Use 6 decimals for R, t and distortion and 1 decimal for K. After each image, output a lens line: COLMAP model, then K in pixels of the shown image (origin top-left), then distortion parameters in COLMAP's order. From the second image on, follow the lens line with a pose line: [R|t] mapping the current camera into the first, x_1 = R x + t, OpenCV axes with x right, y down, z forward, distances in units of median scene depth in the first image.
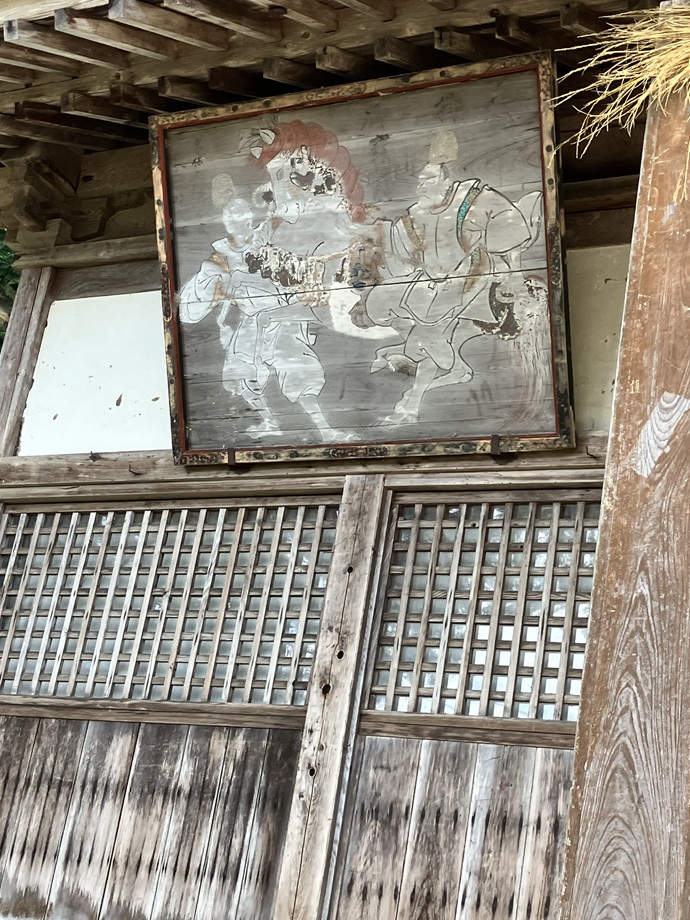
lens RADIAL K [[1566.9, 0, 345.0], [0, 1566.9, 459.3], [0, 0, 1]] dist [0.040170, 0.000000]
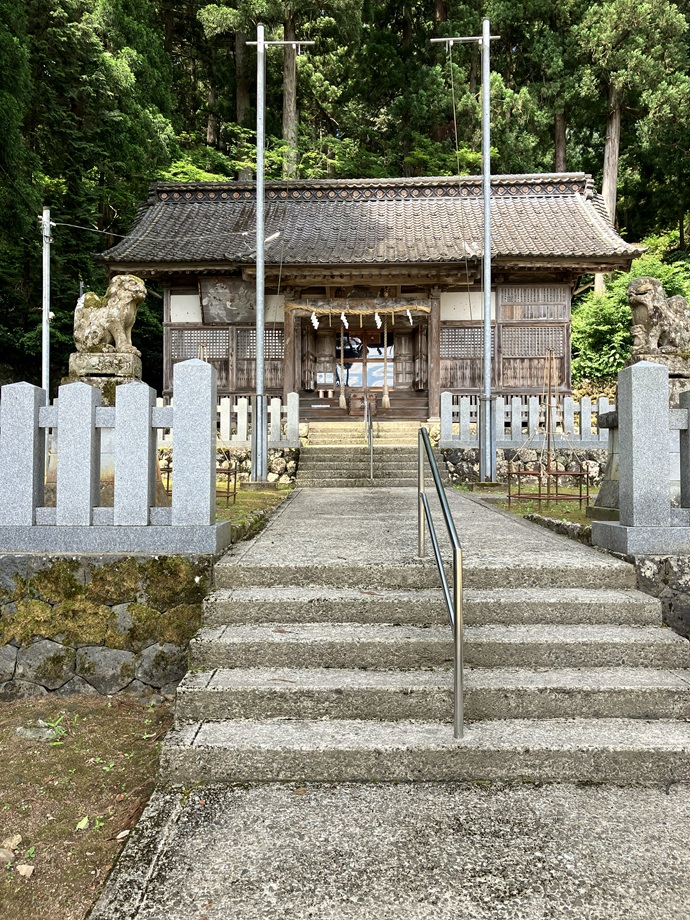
lens RADIAL K [[748.4, 0, 344.3], [0, 748.4, 459.9], [0, 0, 1]] dist [-0.005597, -0.001239]
pose [[0.885100, -0.157359, 0.437990, -1.203200], [-0.028530, 0.920989, 0.388543, -0.824289], [-0.464525, -0.356396, 0.810678, -2.439417]]
